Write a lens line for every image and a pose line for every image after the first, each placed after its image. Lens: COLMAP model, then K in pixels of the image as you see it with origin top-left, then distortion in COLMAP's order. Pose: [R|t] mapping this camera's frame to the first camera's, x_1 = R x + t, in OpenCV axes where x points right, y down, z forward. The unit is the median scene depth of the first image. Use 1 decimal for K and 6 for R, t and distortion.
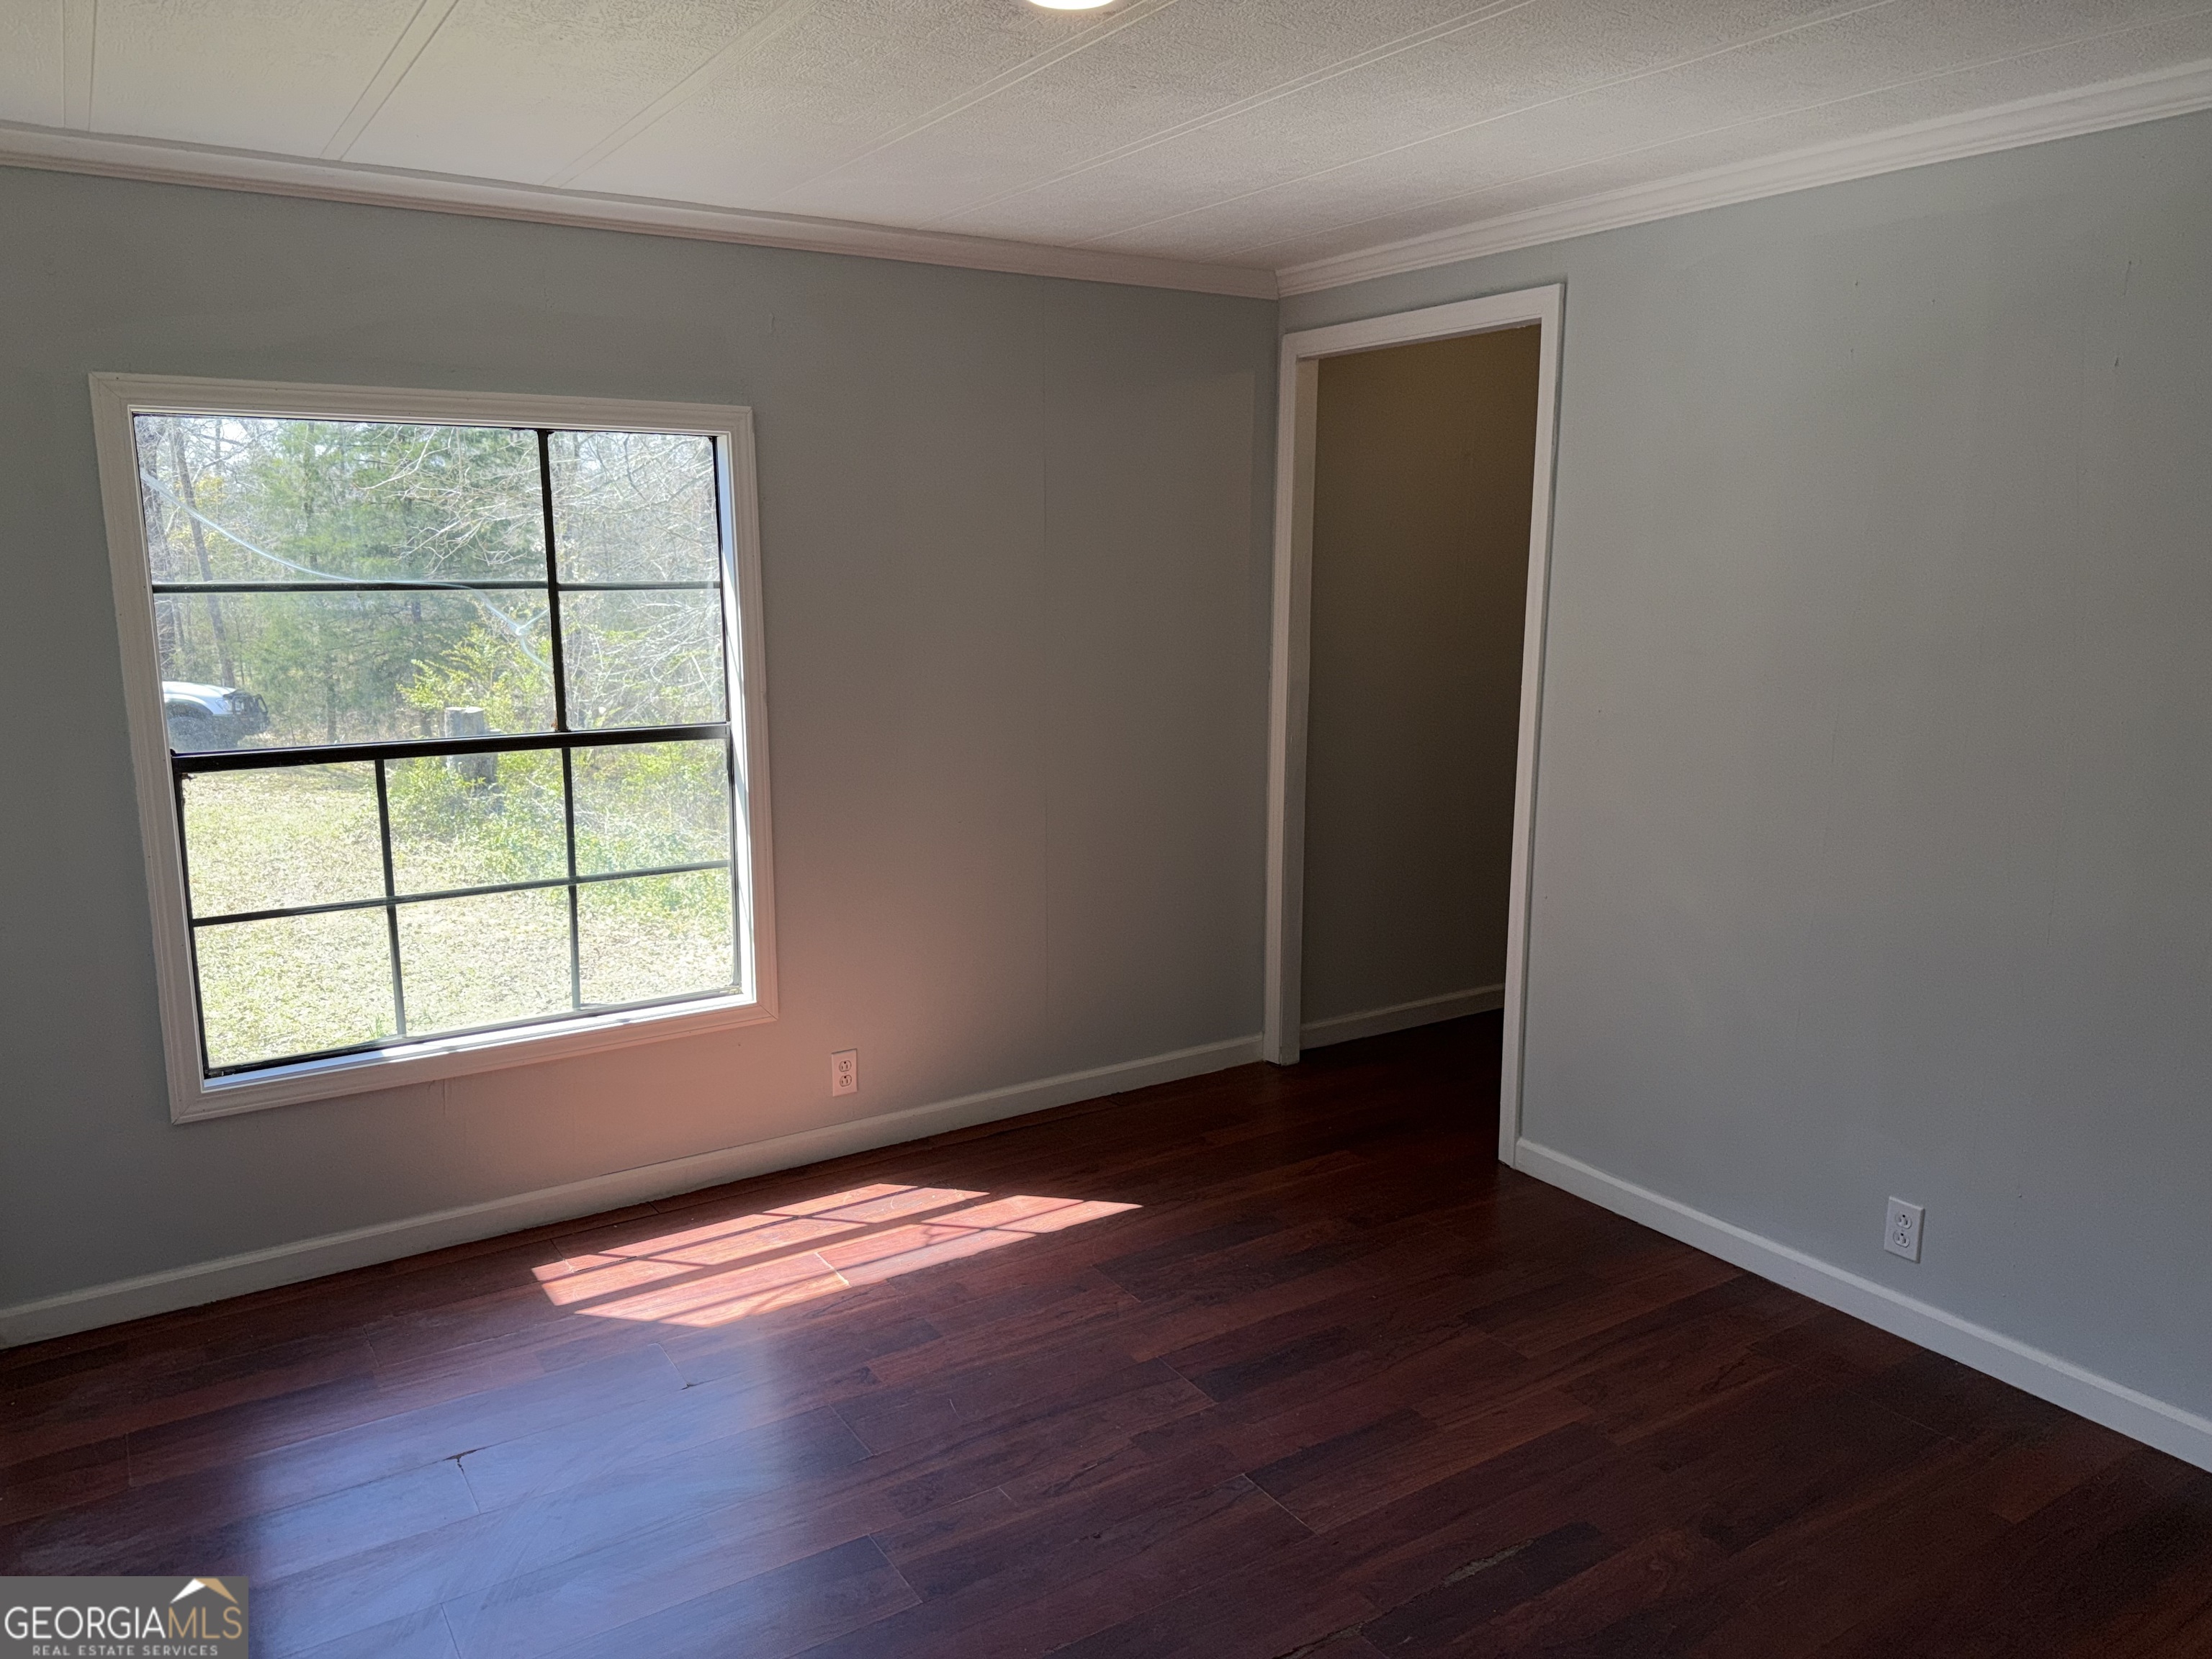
lens RADIAL K [[1558.7, 0, 1103.2], [0, 1558.7, 829.7], [0, 0, 1]] dist [0.054664, -0.068035]
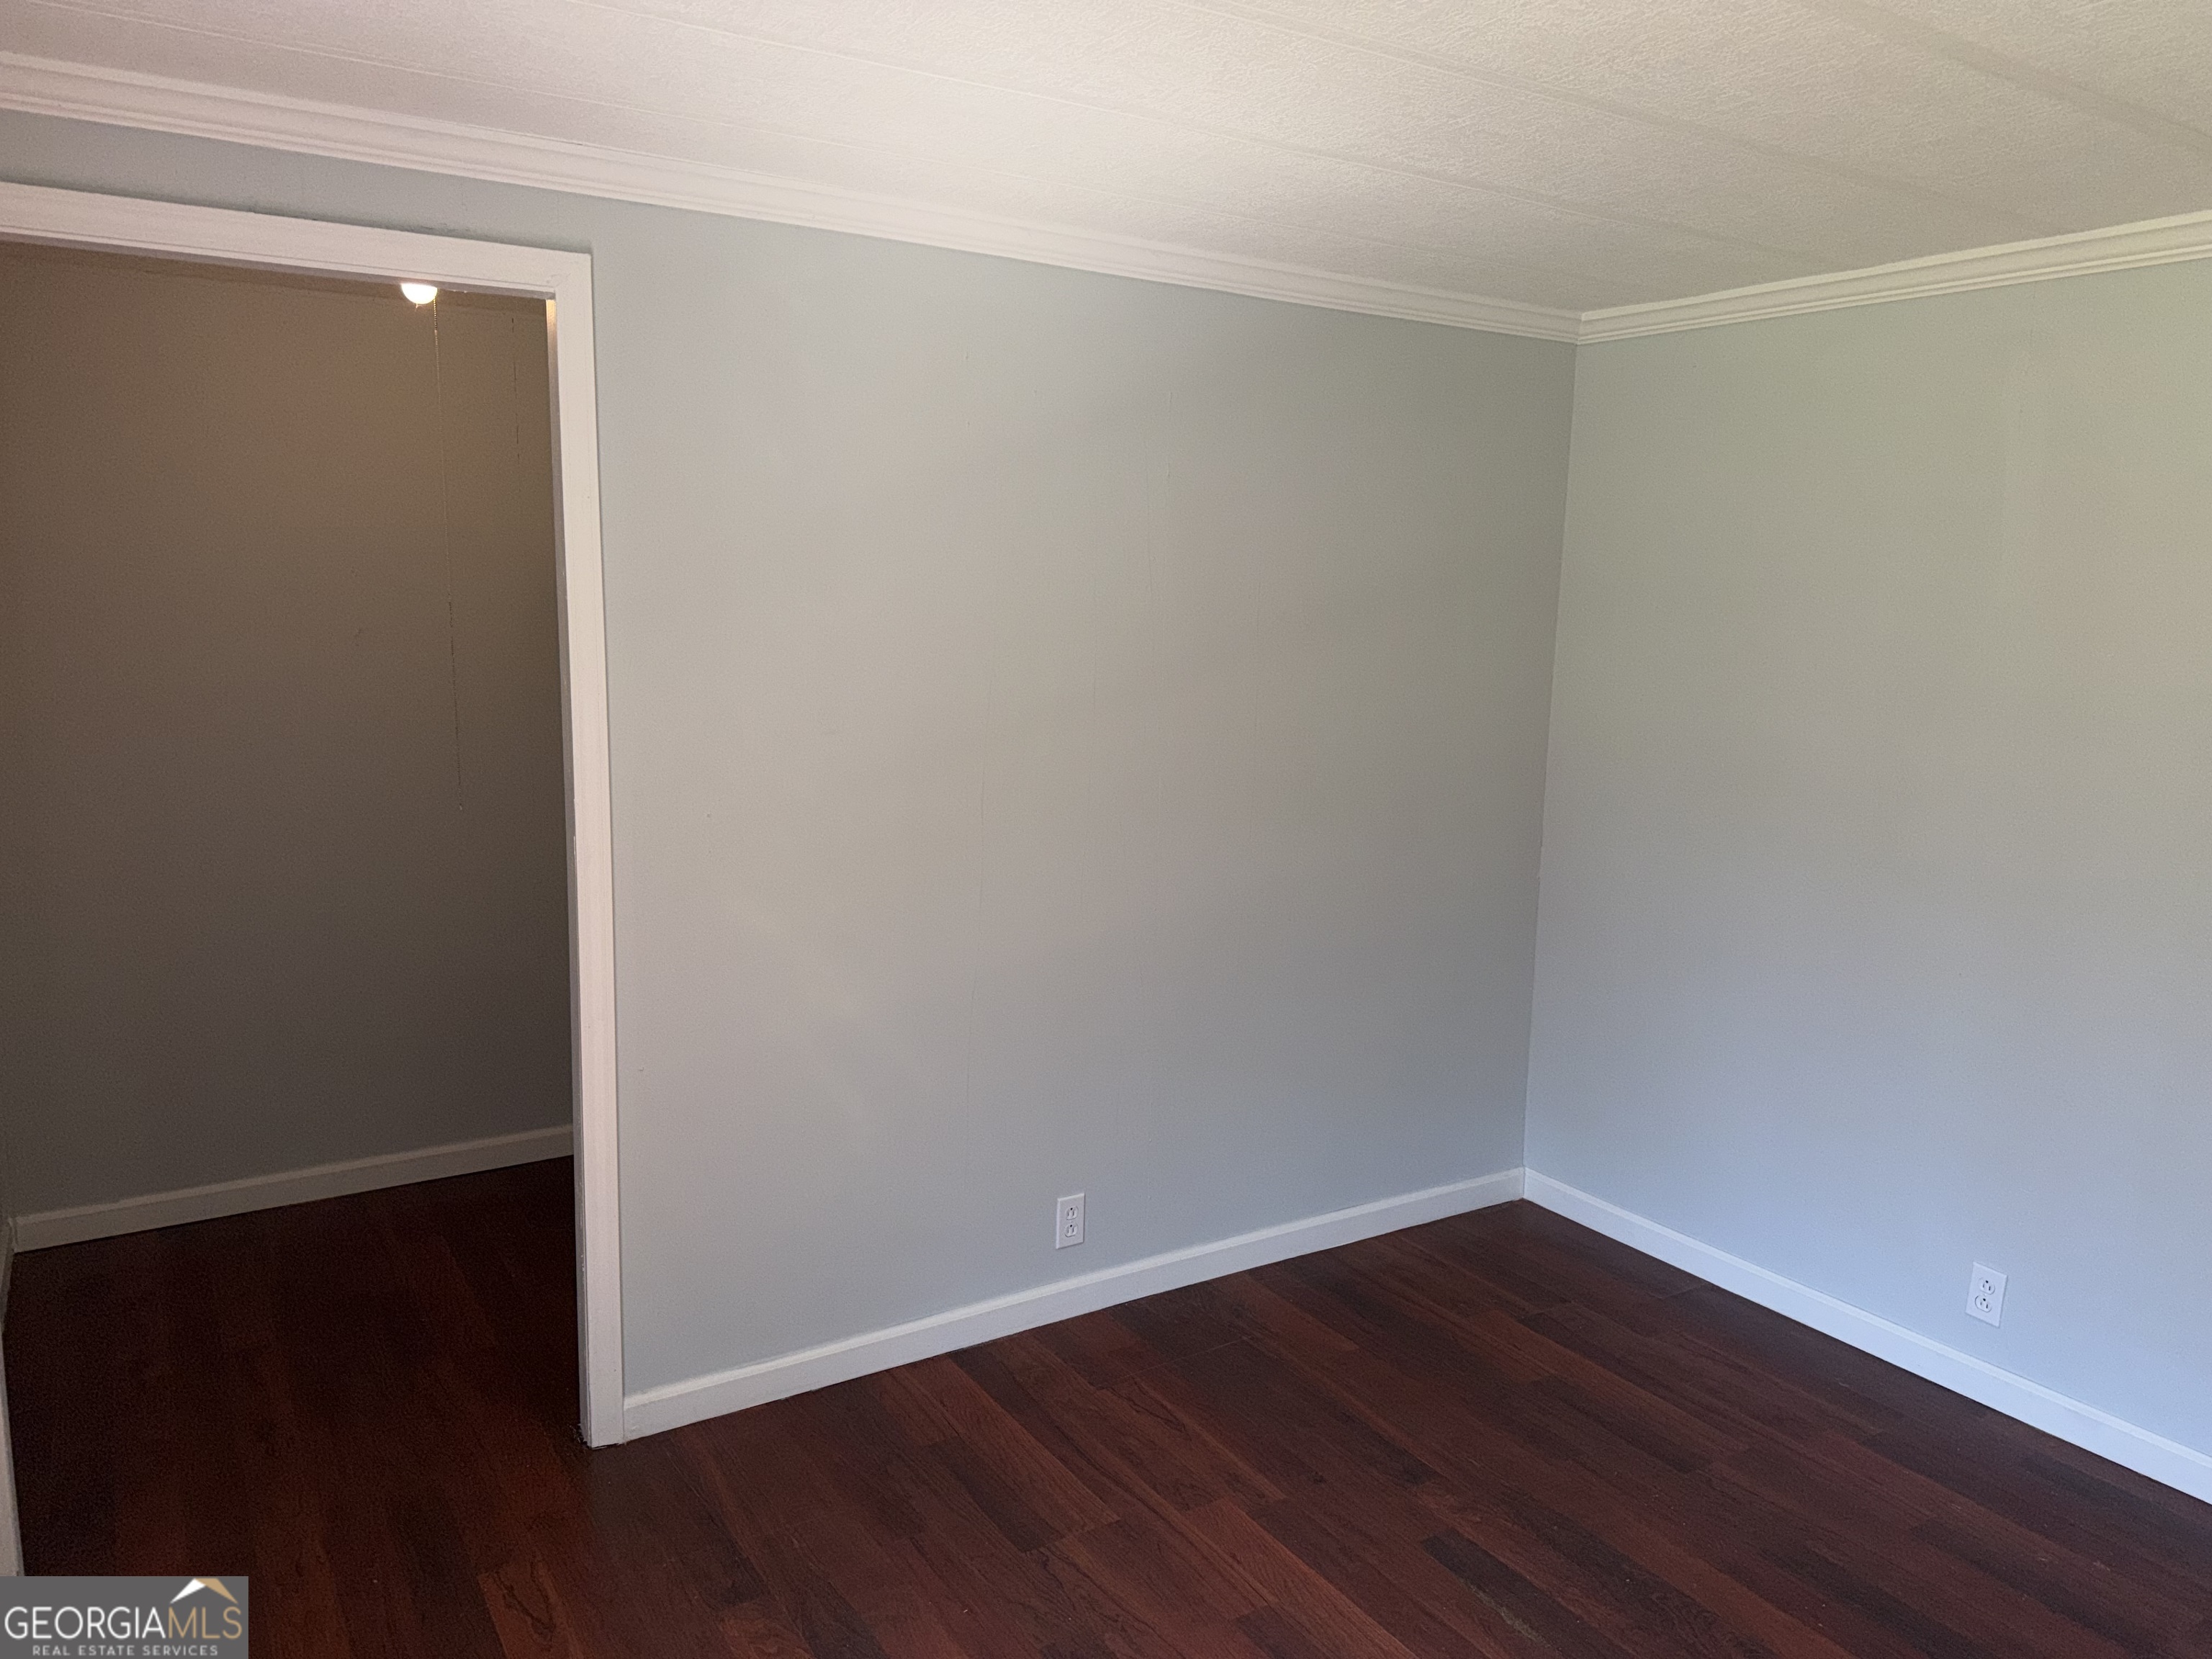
lens RADIAL K [[1559.4, 0, 1100.5], [0, 1559.4, 817.6], [0, 0, 1]] dist [0.163032, -0.307171]
pose [[0.008001, -0.134493, 0.990882, -0.490547], [0.169172, 0.976813, 0.131217, -0.147941], [-0.985554, 0.166580, 0.030568, 0.793311]]
